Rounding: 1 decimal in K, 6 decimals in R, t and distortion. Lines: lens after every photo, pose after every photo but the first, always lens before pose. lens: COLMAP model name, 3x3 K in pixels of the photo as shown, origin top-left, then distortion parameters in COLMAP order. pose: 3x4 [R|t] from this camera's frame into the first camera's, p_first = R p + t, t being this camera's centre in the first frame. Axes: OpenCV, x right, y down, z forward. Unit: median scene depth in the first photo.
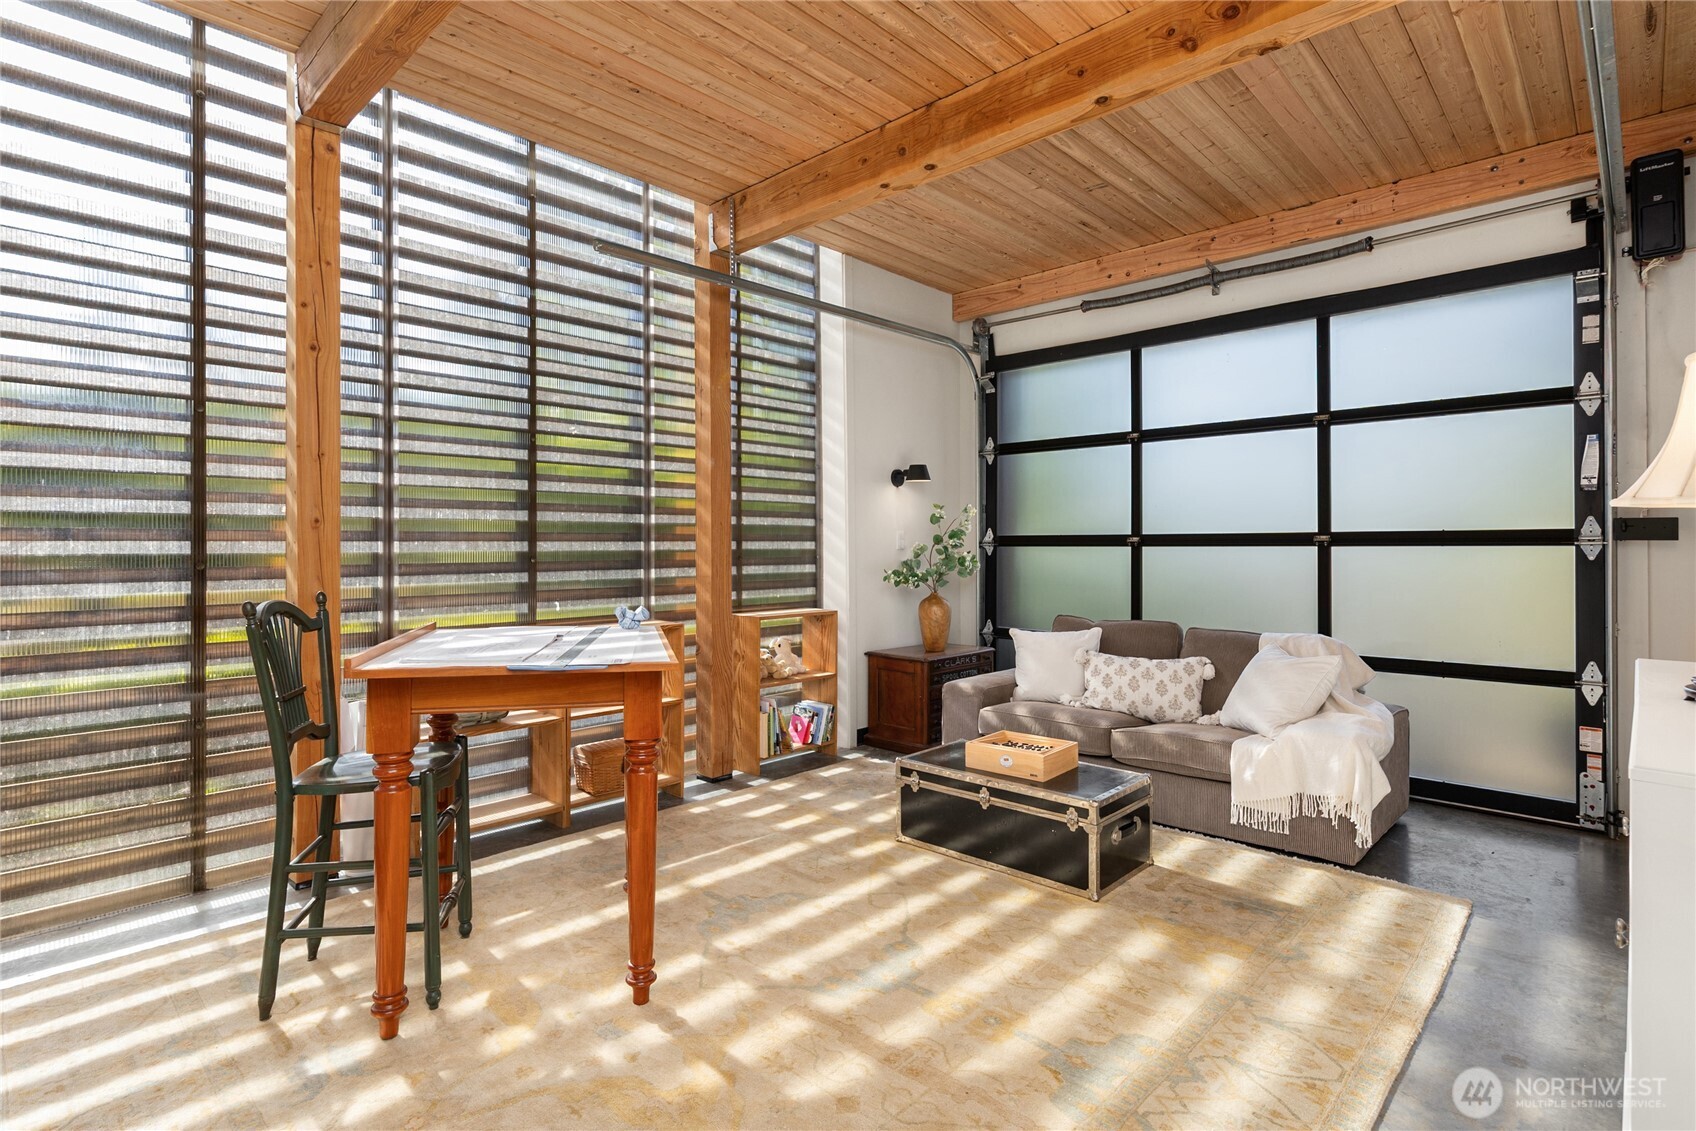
lens RADIAL K [[861.4, 0, 803.9], [0, 861.4, 538.2], [0, 0, 1]] dist [0.000680, 0.002849]
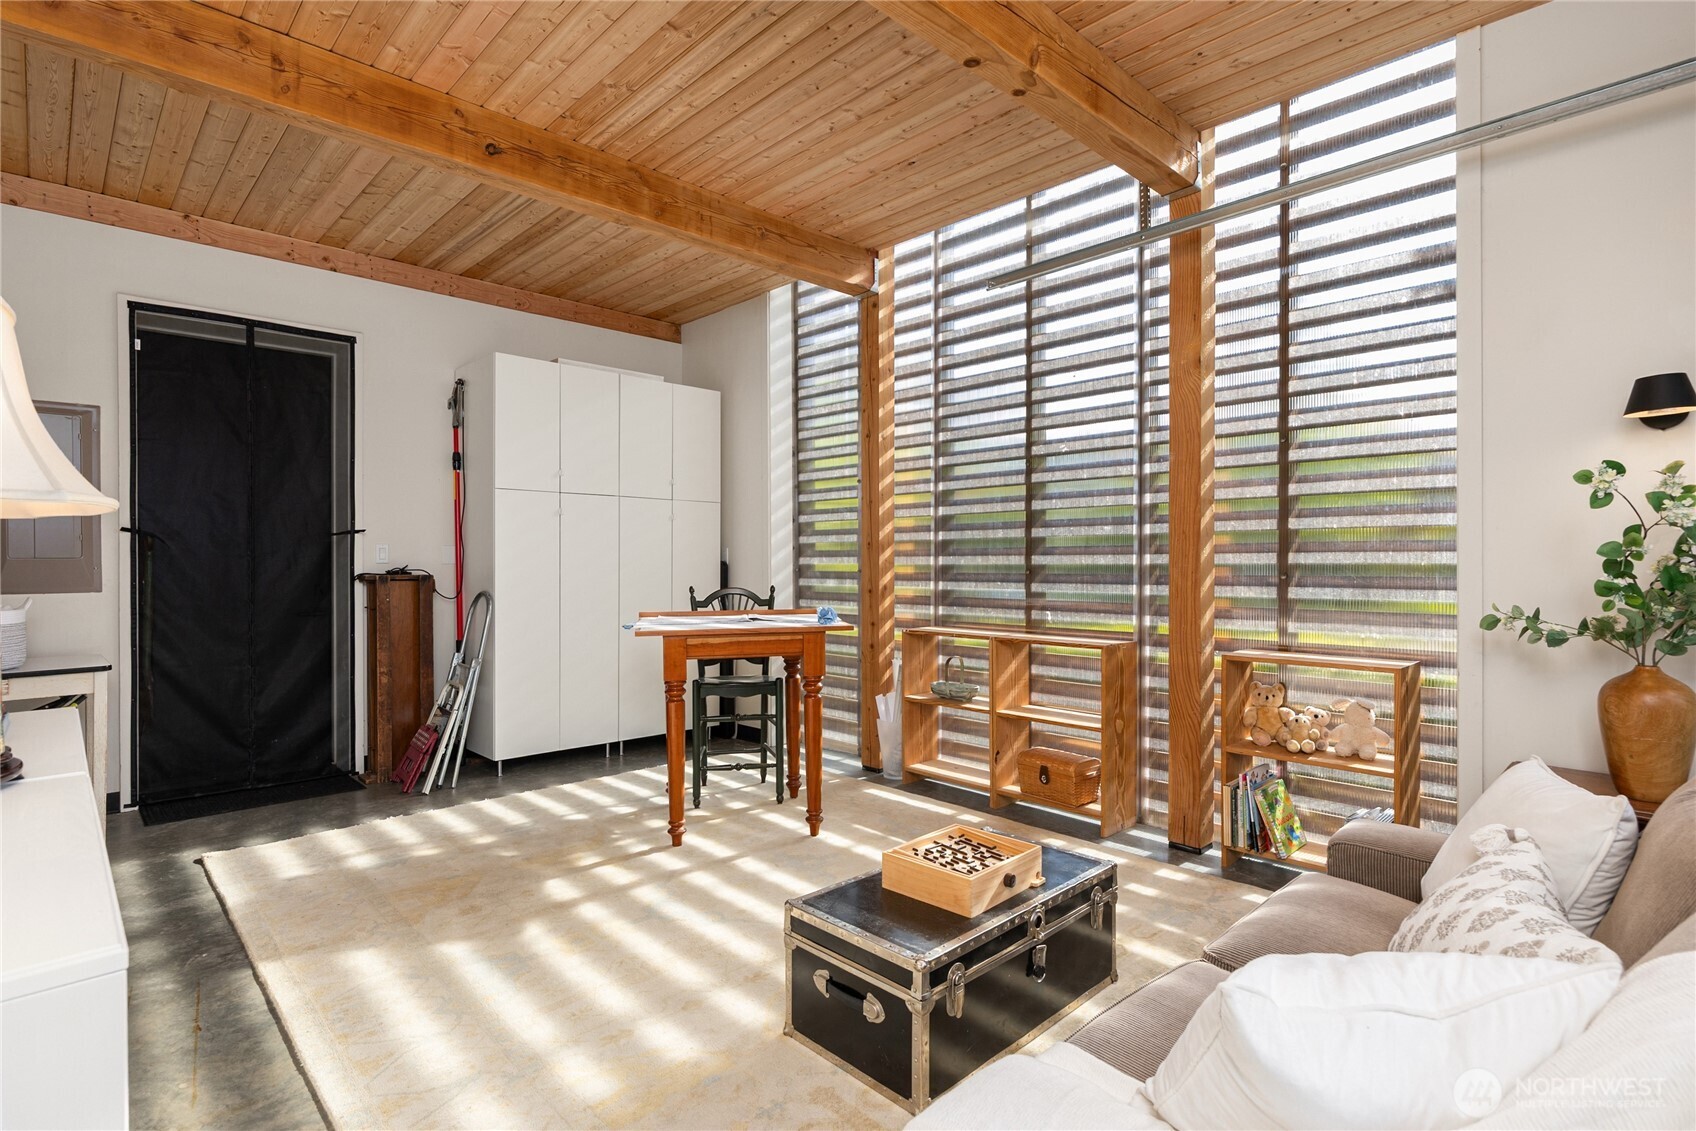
lens RADIAL K [[861.4, 0, 845.4], [0, 861.4, 567.9], [0, 0, 1]] dist [0.000680, 0.002849]
pose [[-0.042977, 0.010664, -0.999019, 0.910690], [0.007134, 0.999921, 0.010367, 0.007410], [0.999051, -0.006682, -0.043049, 0.909215]]
